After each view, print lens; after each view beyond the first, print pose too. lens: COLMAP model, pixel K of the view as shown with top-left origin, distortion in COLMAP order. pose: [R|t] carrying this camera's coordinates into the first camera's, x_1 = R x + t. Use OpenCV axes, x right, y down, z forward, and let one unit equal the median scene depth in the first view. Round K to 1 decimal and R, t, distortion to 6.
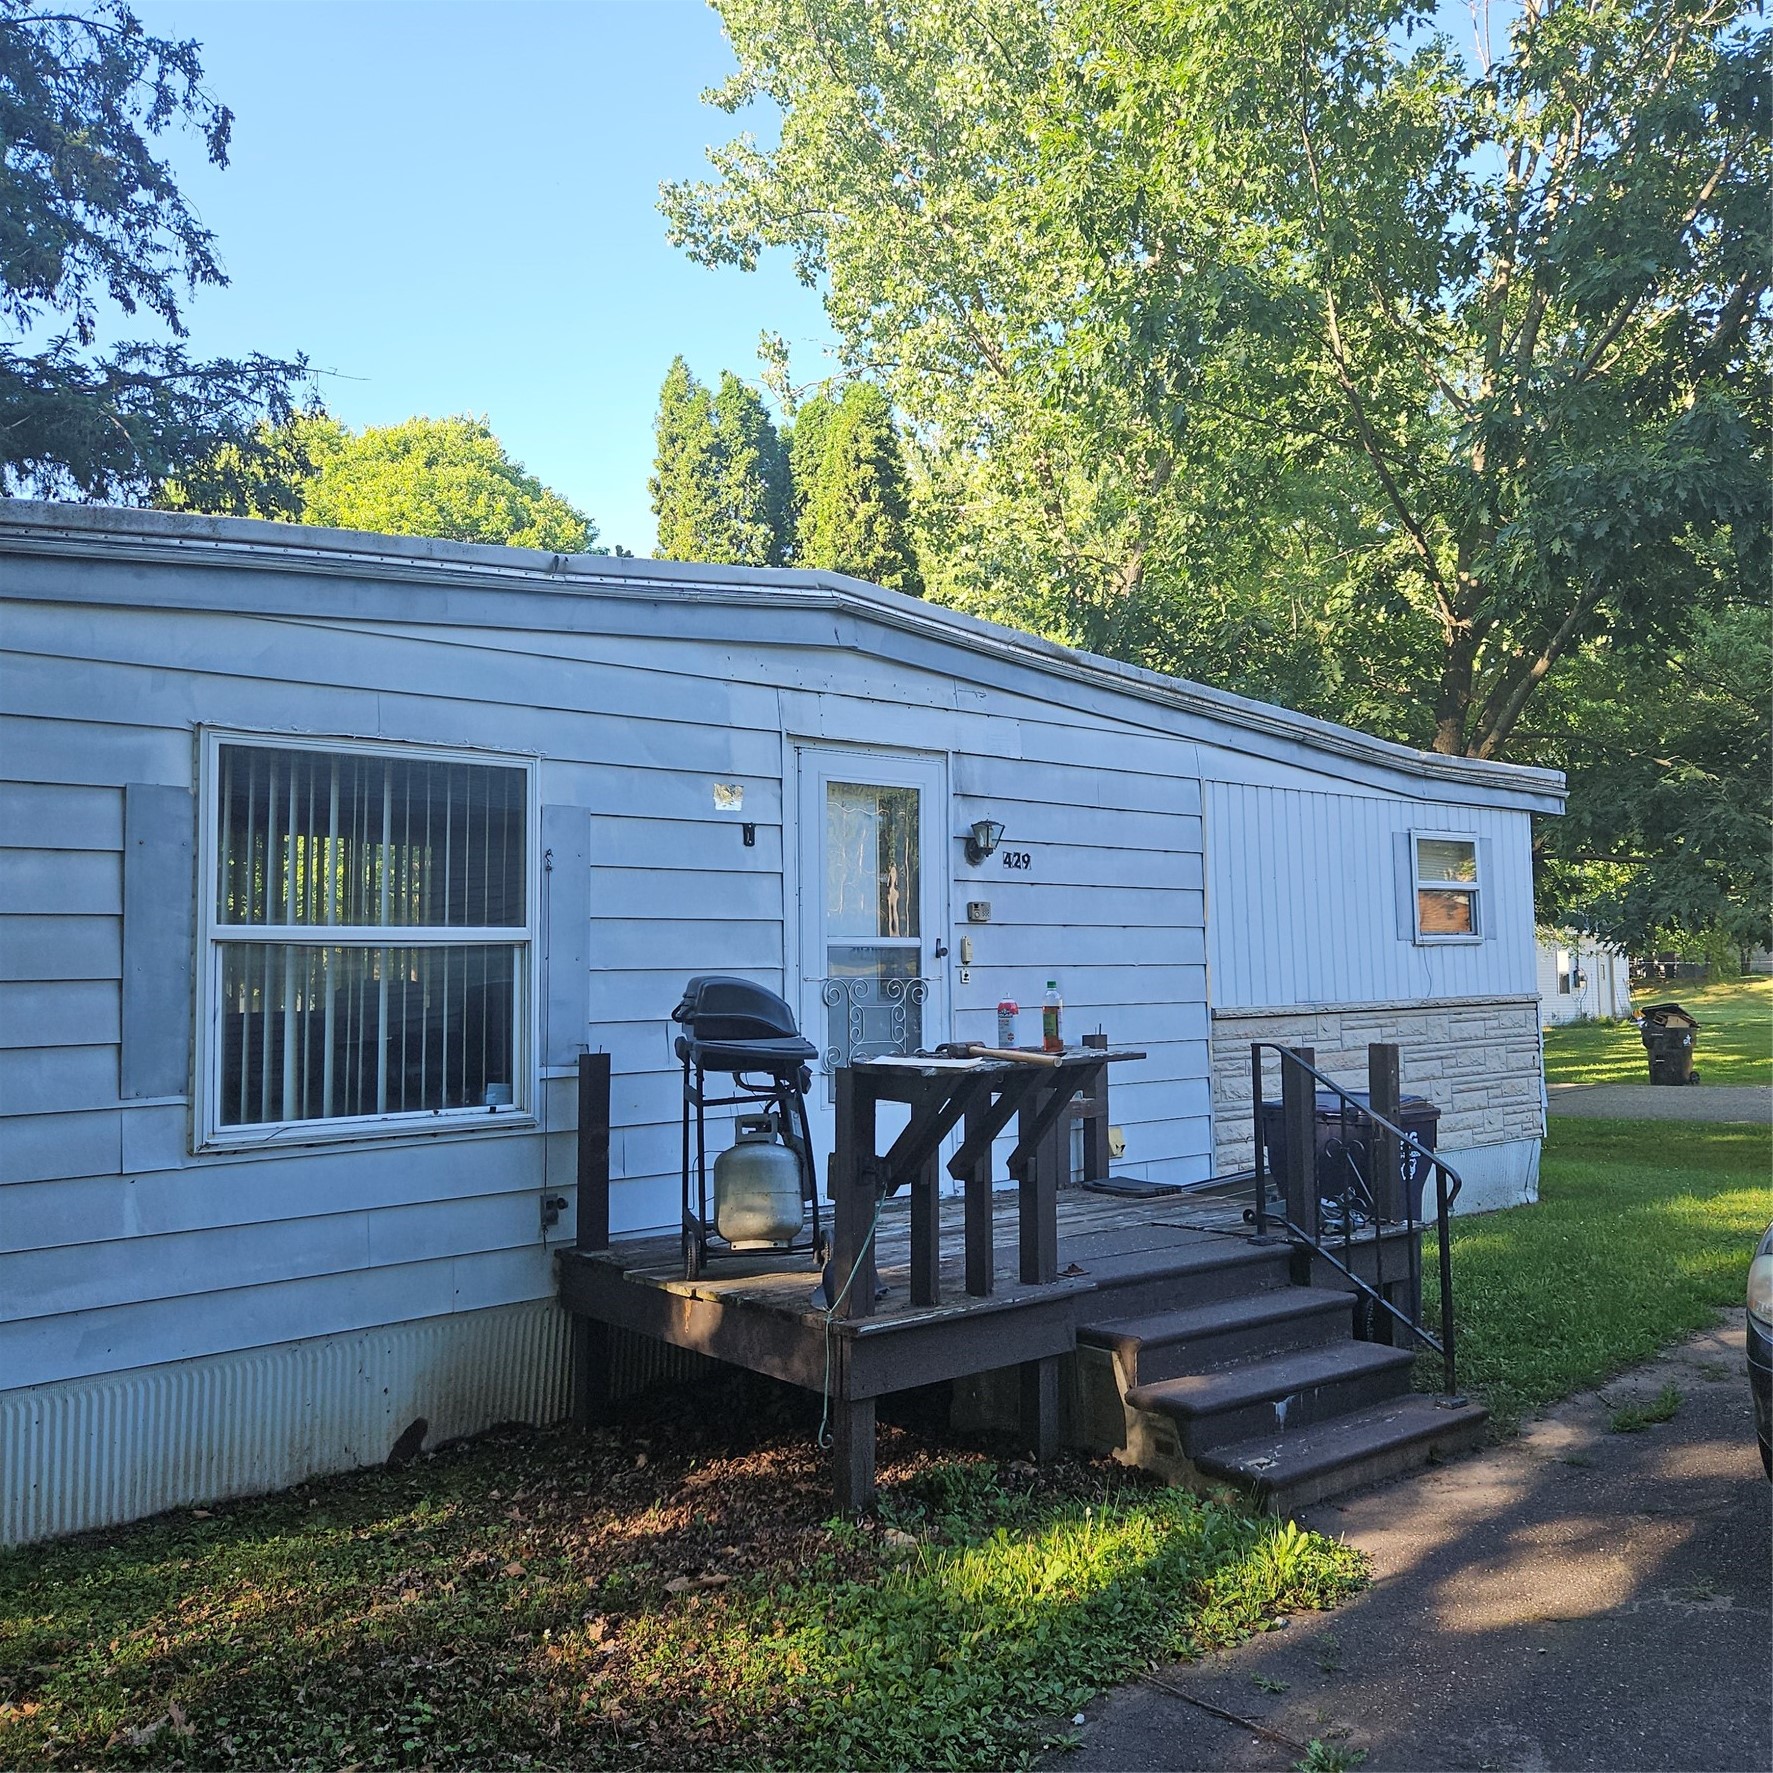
lens RADIAL K [[1565.0, 0, 904.7], [0, 1565.0, 855.6], [0, 0, 1]] dist [0.077058, -0.072763]
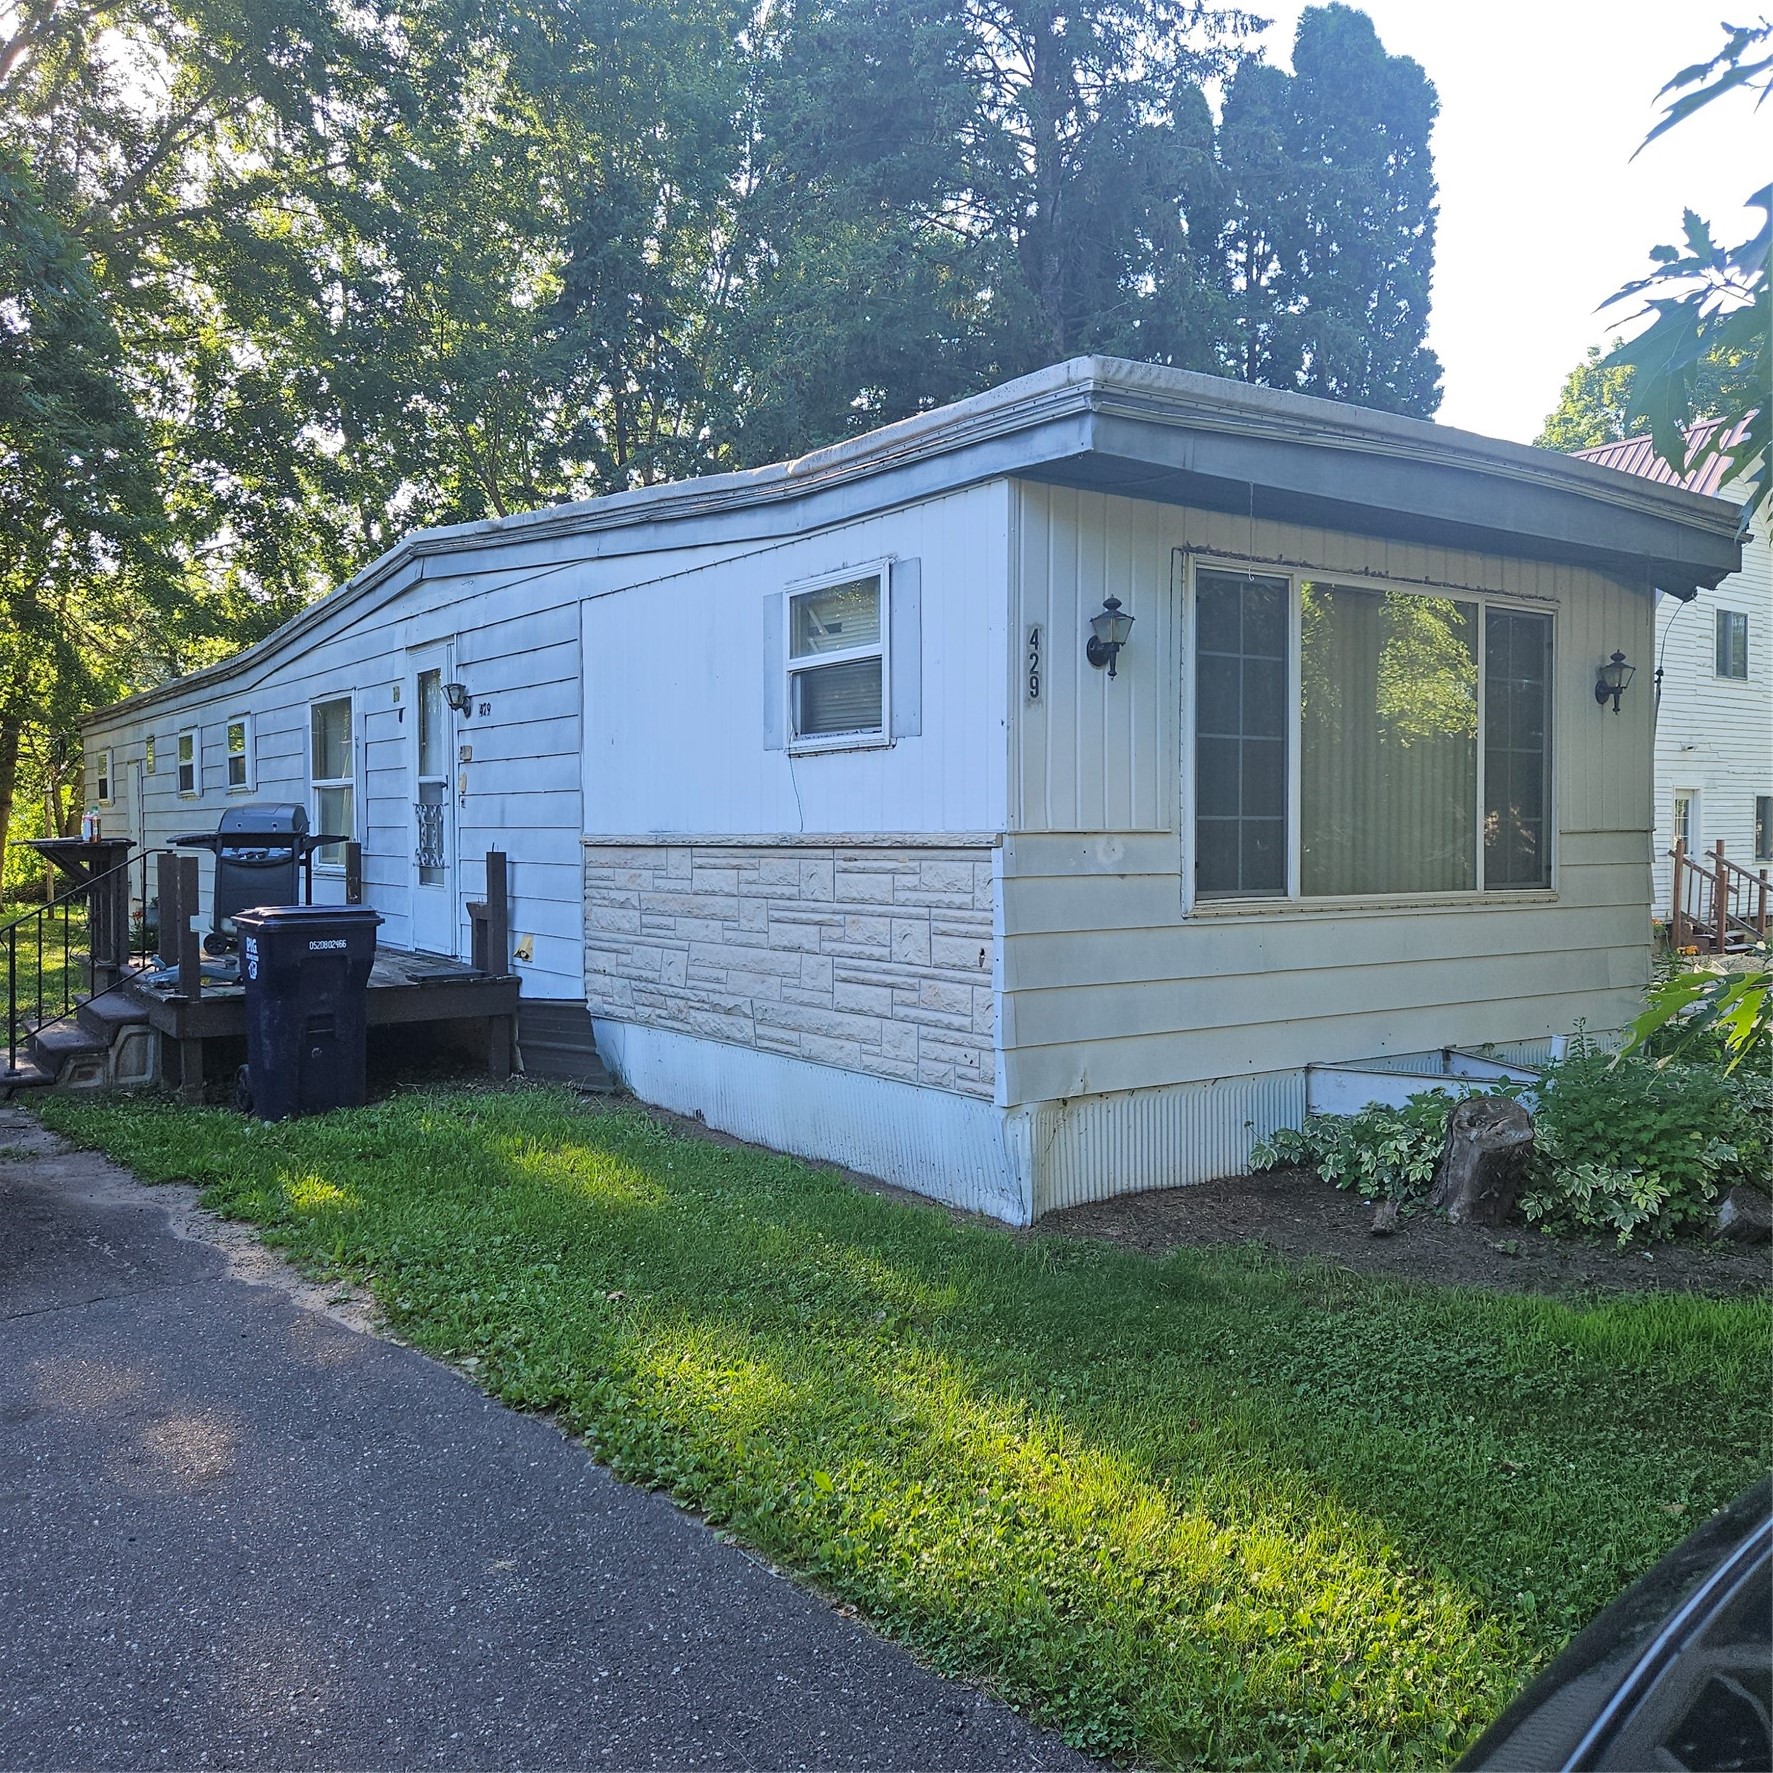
lens RADIAL K [[1565.0, 0, 904.7], [0, 1565.0, 855.6], [0, 0, 1]] dist [0.077058, -0.072763]
pose [[-0.079564, 0.029843, -0.996383, 1.147127], [0.074070, 0.996966, 0.023946, 0.100806], [0.994074, -0.071896, -0.081533, 1.267439]]
